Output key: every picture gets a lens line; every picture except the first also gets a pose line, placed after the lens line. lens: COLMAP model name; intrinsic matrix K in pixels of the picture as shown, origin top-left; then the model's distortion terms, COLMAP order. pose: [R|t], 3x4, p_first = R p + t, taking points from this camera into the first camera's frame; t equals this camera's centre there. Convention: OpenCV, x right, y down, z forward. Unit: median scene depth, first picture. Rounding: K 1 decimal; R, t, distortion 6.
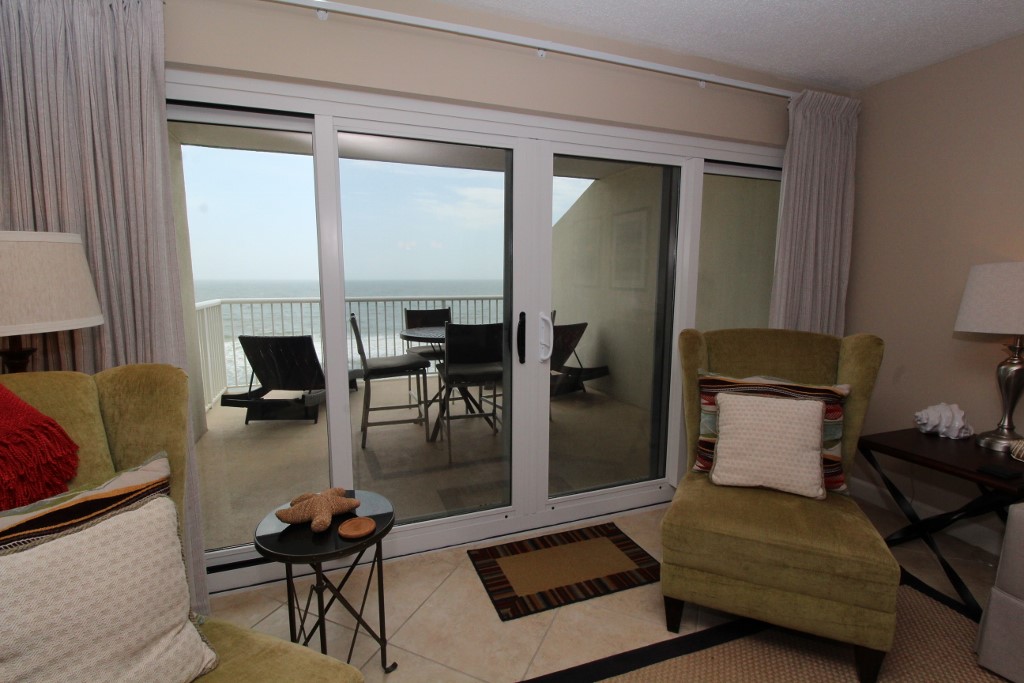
lens RADIAL K [[474.9, 0, 513.1], [0, 474.9, 335.3], [0, 0, 1]] dist [-0.009701, -0.006671]
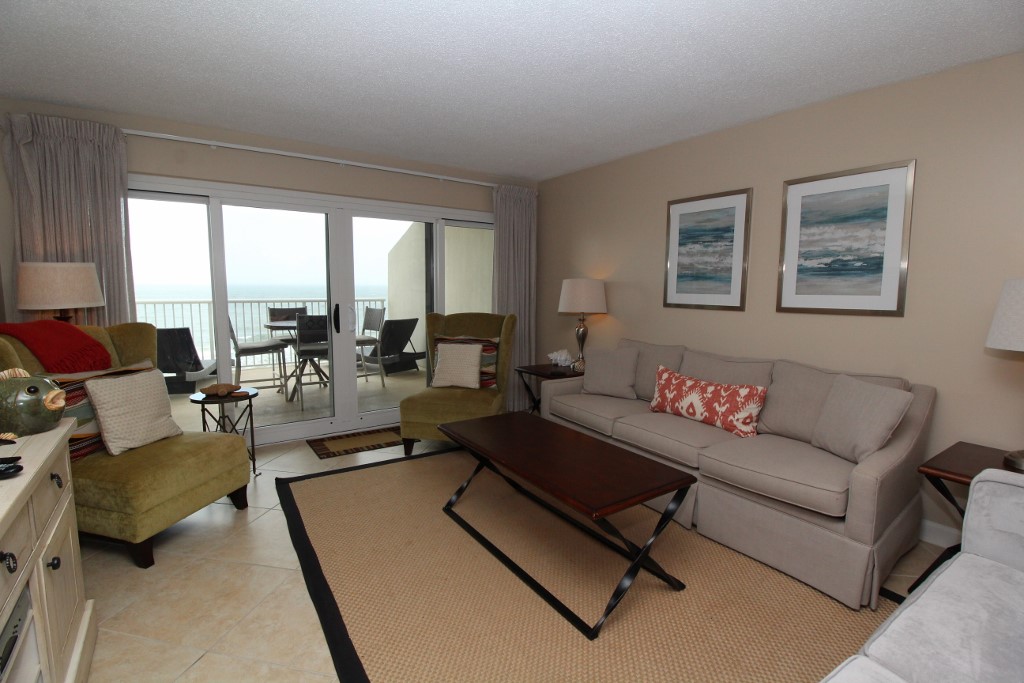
lens RADIAL K [[474.9, 0, 513.2], [0, 474.9, 341.2], [0, 0, 1]] dist [-0.009701, -0.006671]
pose [[0.970288, -0.019434, 0.241170, 0.128758], [0.019425, 0.999808, 0.002416, 0.055841], [-0.241171, 0.002340, 0.970480, -0.492421]]
